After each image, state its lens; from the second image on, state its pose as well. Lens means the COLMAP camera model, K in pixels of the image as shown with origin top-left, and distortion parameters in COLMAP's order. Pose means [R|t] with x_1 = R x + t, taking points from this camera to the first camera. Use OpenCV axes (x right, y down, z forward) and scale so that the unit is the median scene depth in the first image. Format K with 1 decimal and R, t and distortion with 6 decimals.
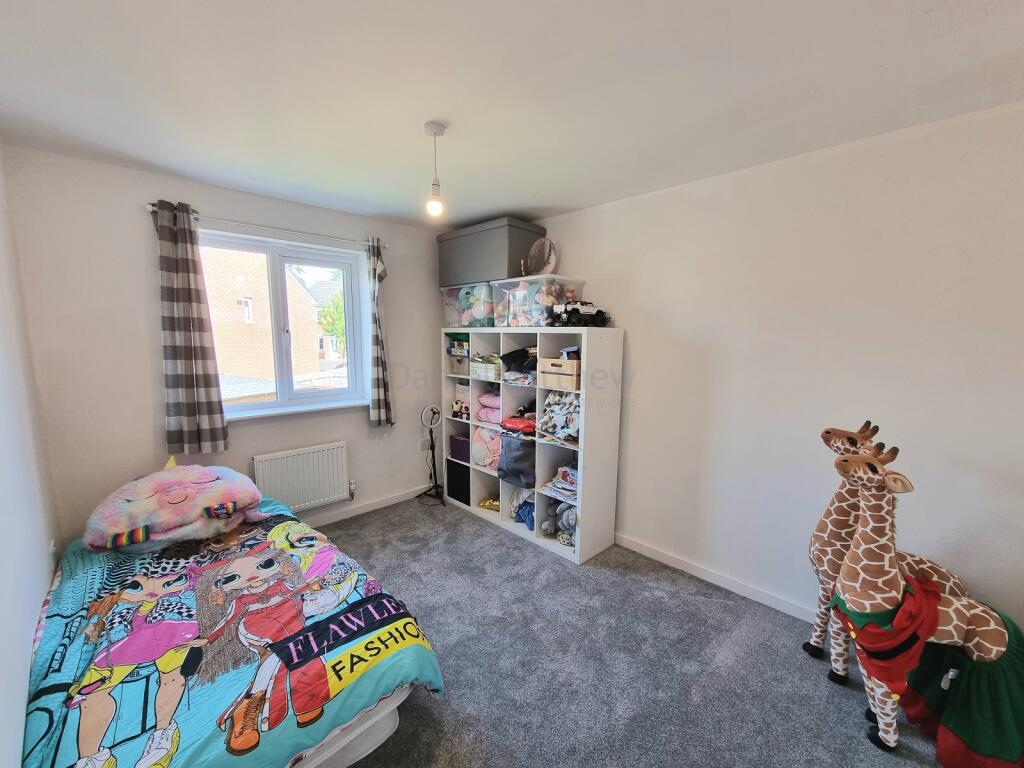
lens RADIAL K [[420.1, 0, 520.3], [0, 420.1, 396.3], [0, 0, 1]] dist [-0.009075, 0.000260]
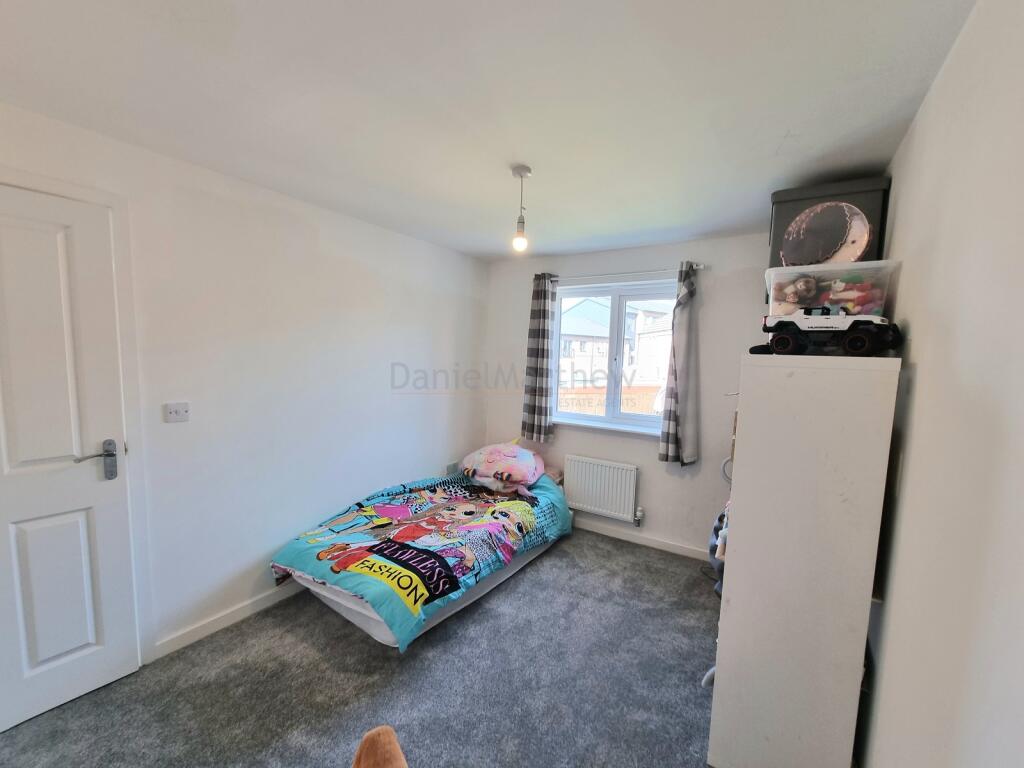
lens RADIAL K [[420.1, 0, 520.3], [0, 420.1, 396.3], [0, 0, 1]] dist [-0.009075, 0.000260]
pose [[0.226079, 0.092313, -0.969725, 0.670853], [-0.170716, 0.983847, 0.053858, -0.092059], [0.959033, 0.153371, 0.238187, 0.612453]]
